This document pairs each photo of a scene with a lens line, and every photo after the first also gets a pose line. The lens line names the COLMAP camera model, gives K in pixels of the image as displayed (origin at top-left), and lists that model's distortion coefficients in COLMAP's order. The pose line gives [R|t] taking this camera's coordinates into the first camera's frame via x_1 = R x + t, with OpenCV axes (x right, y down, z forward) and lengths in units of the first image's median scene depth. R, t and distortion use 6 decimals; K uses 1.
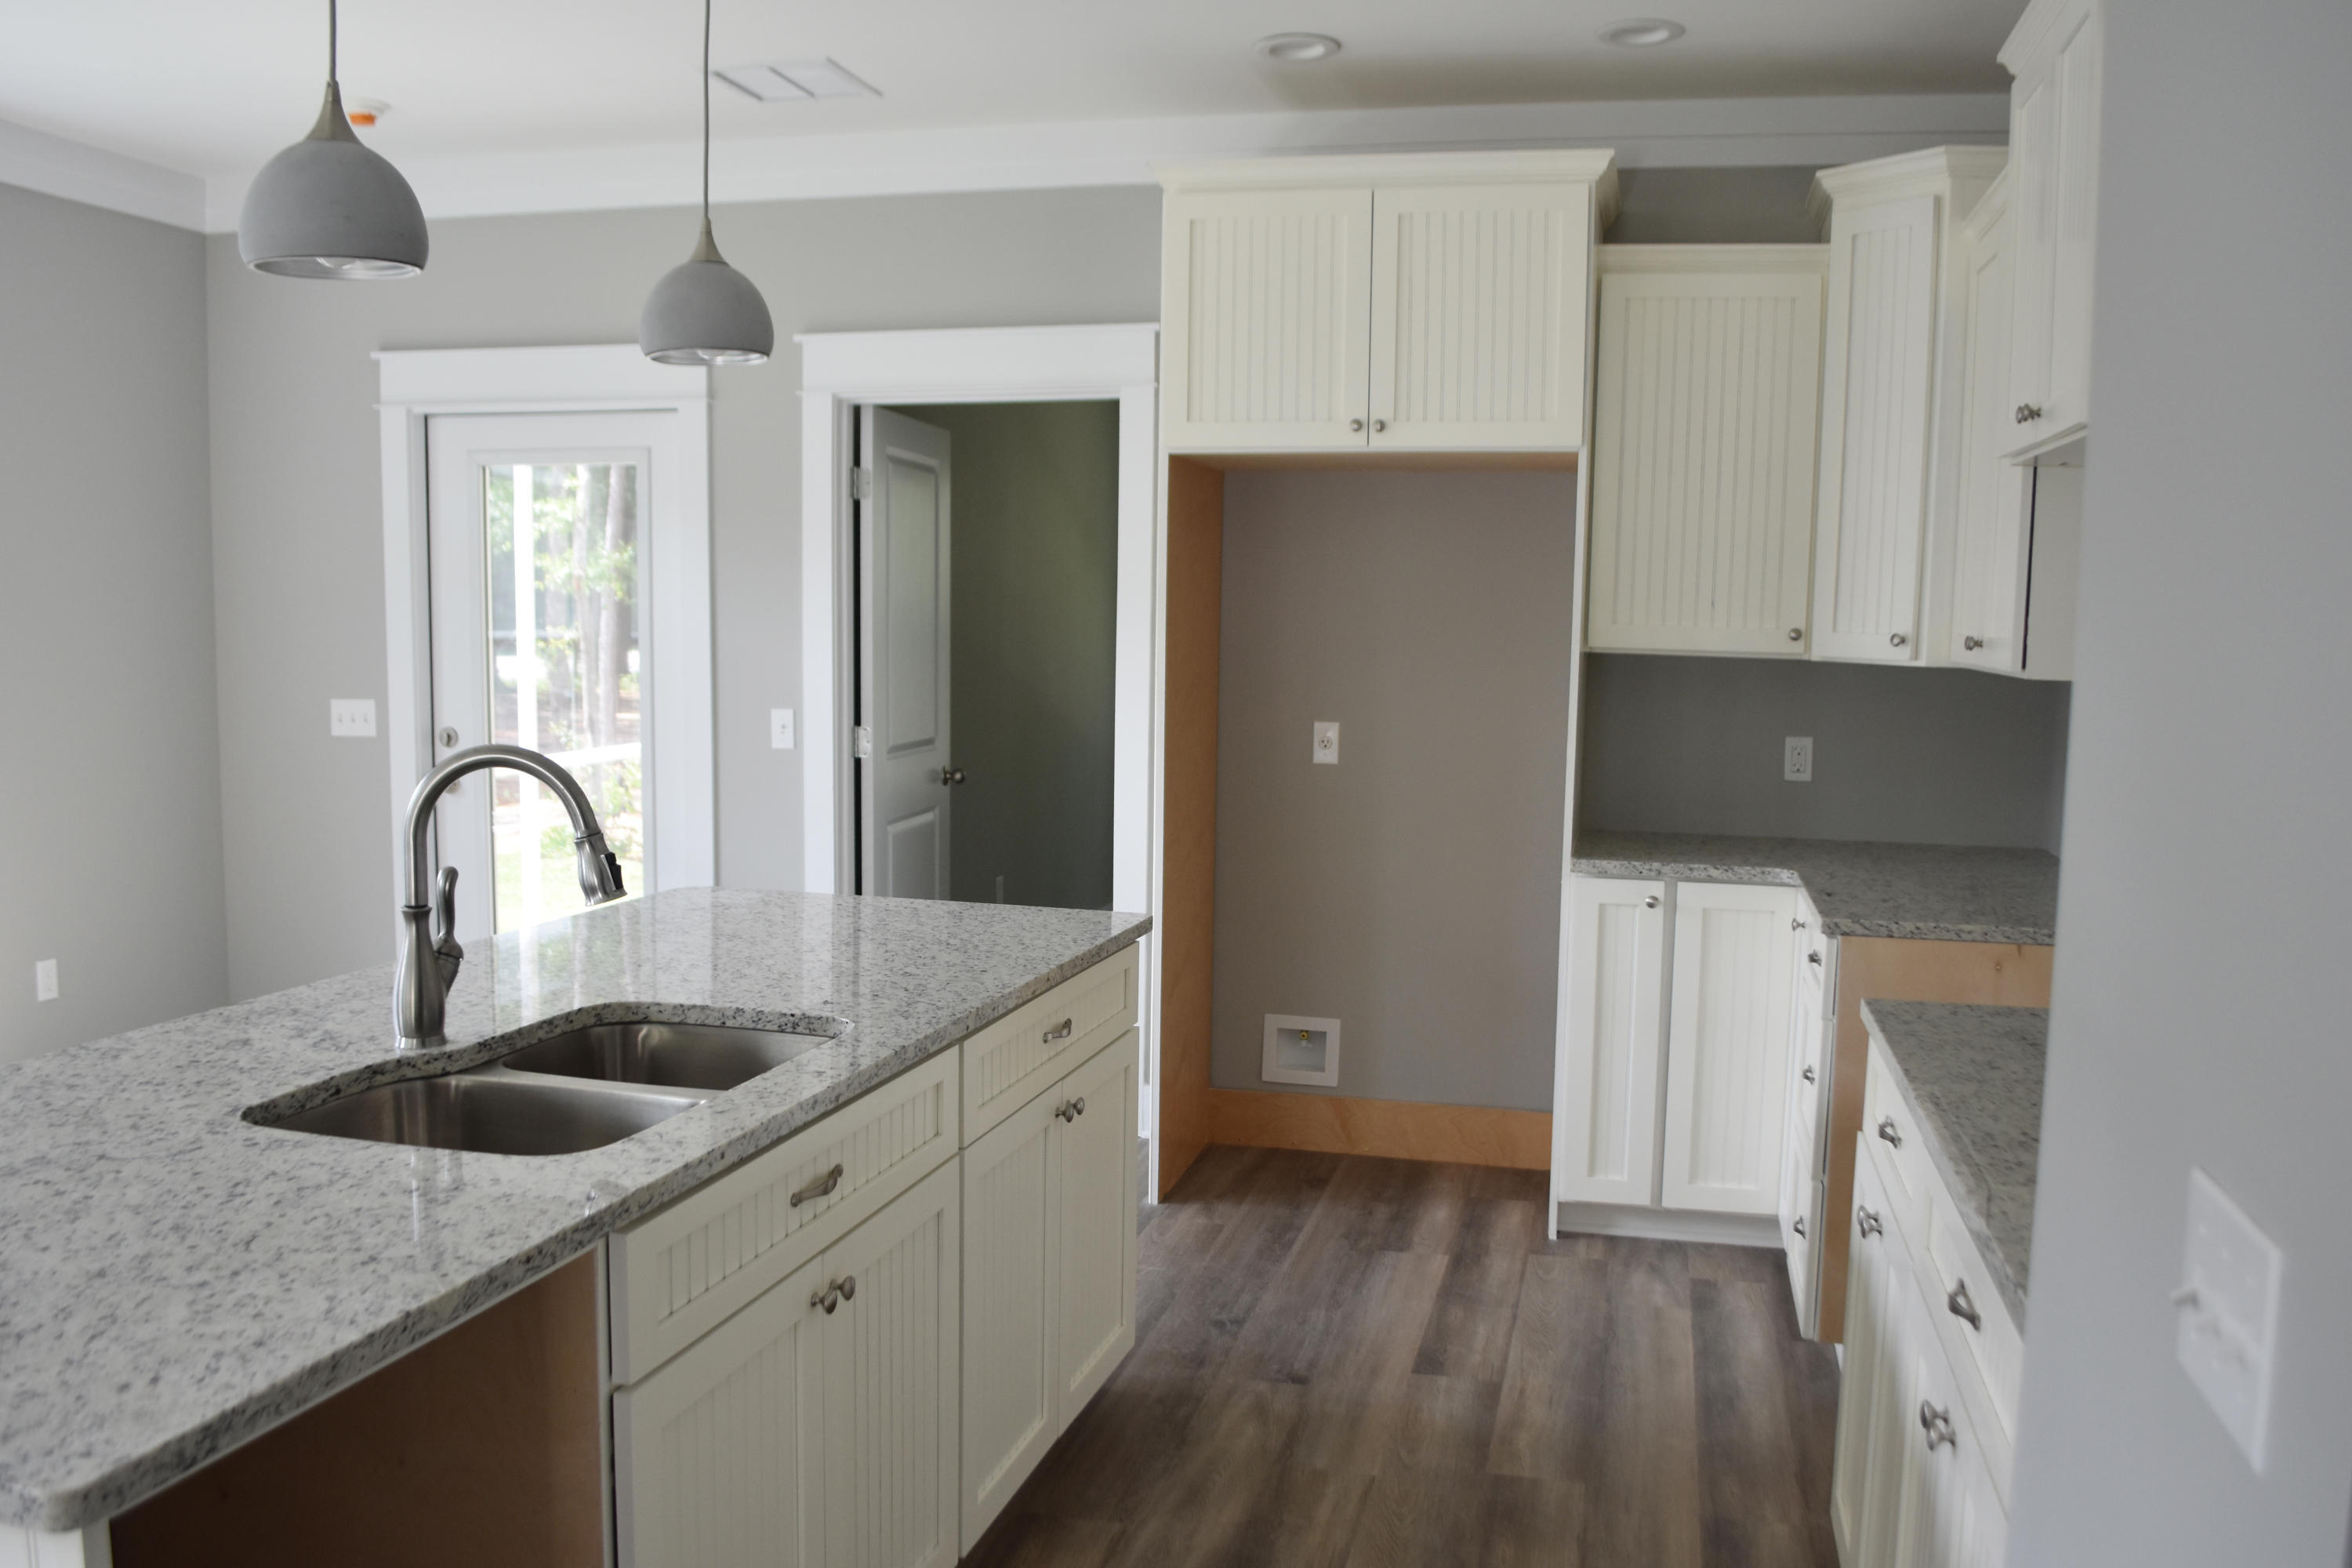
lens RADIAL K [[1986.3, 0, 1186.2], [0, 1986.3, 851.0], [0, 0, 1]] dist [-0.083058, 0.000781]
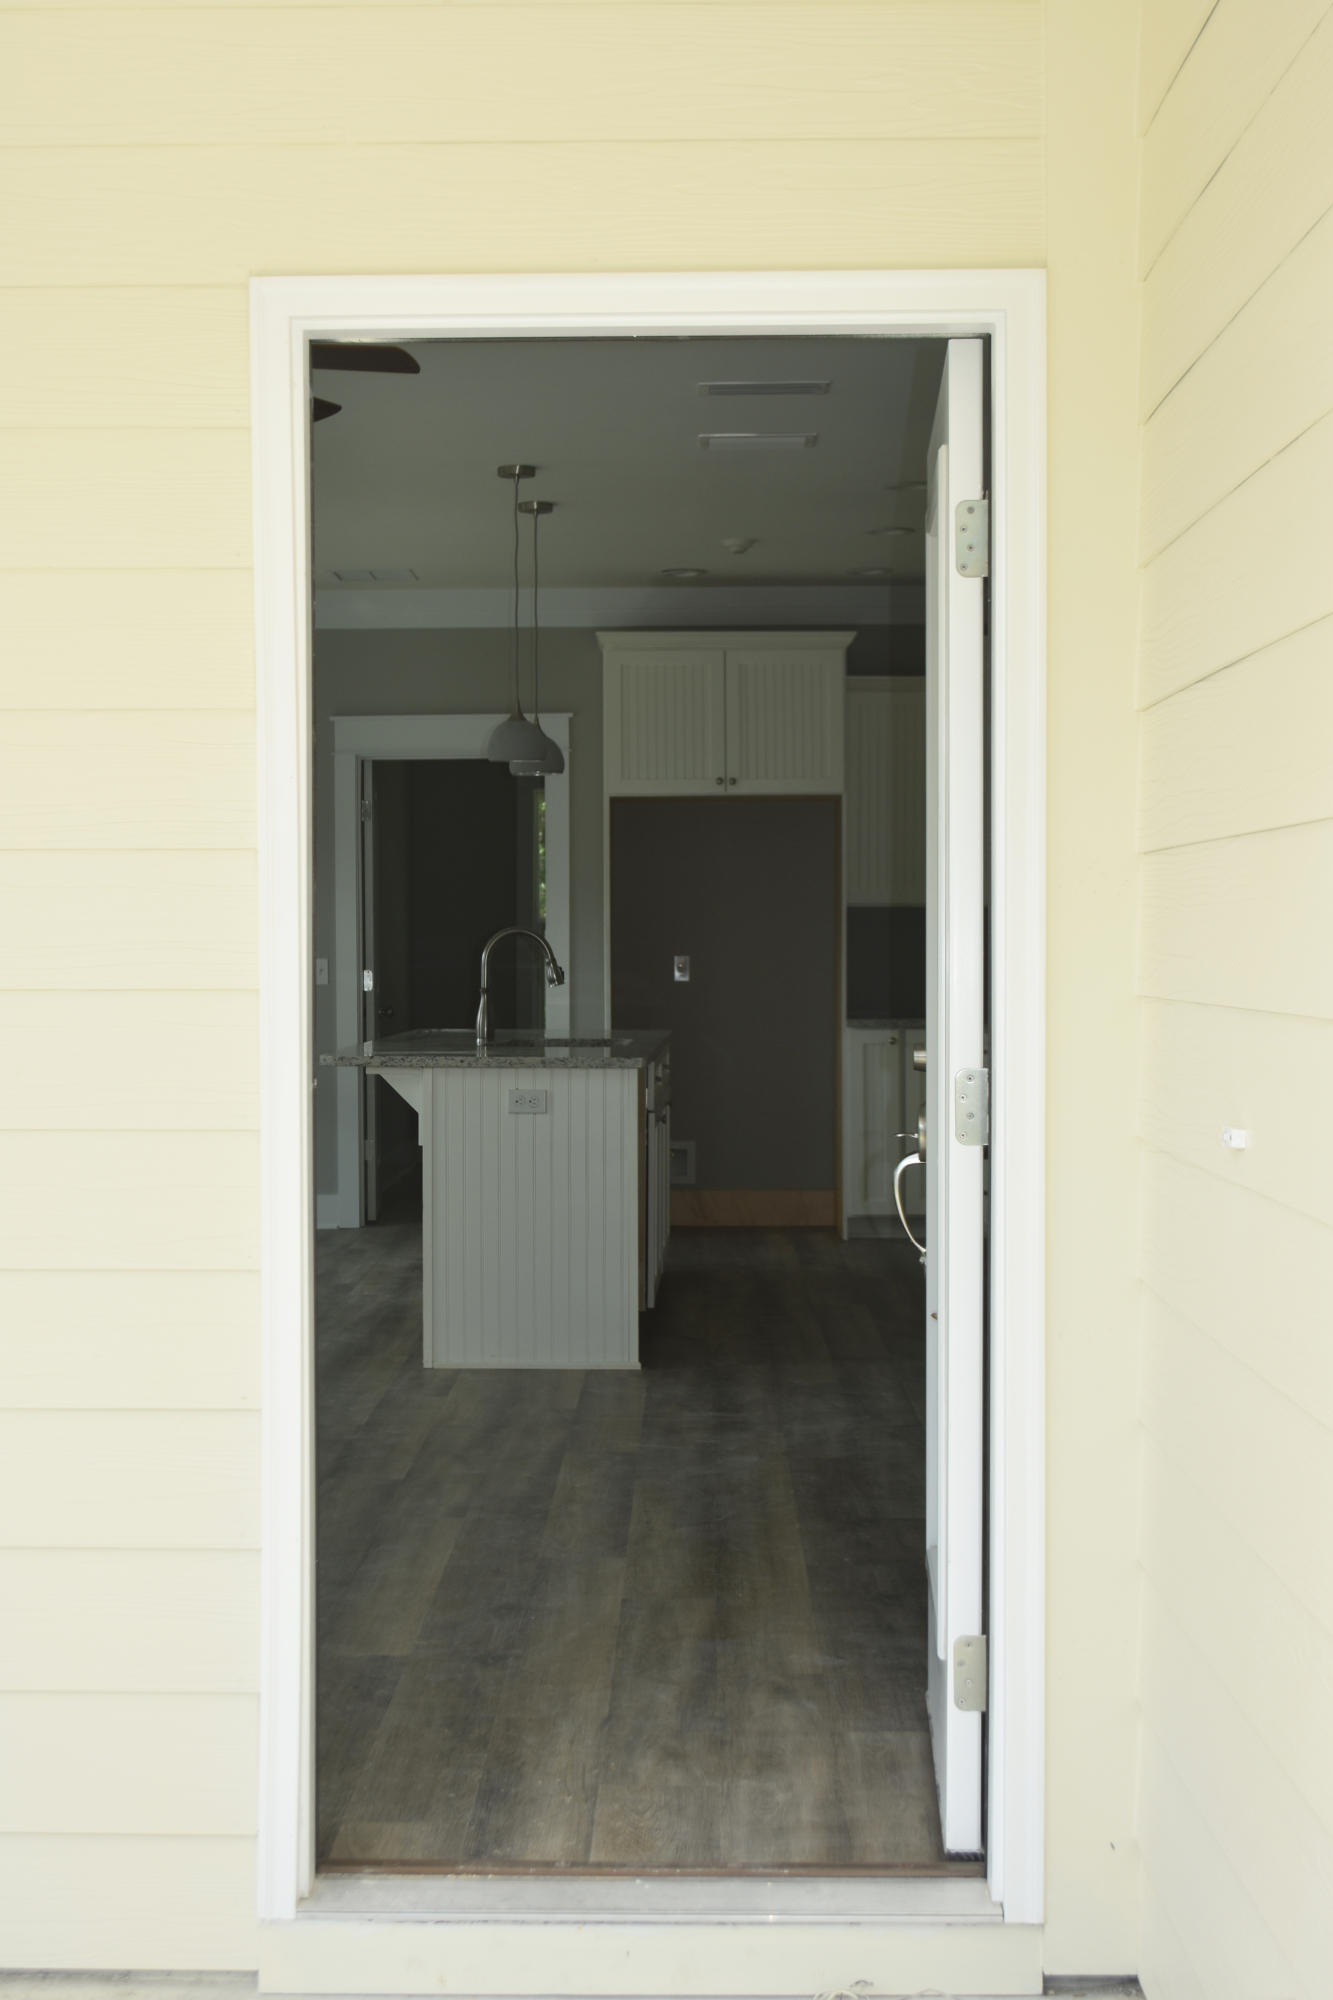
lens RADIAL K [[2956.0, 0, 662.9], [0, 2956.0, 950.7], [0, 0, 1]] dist [-0.019211, 0.004254]
pose [[0.975347, -0.020059, 0.219765, -0.559342], [0.044884, 0.993076, -0.108561, 0.227109], [-0.216065, 0.115749, 0.969494, -1.576982]]
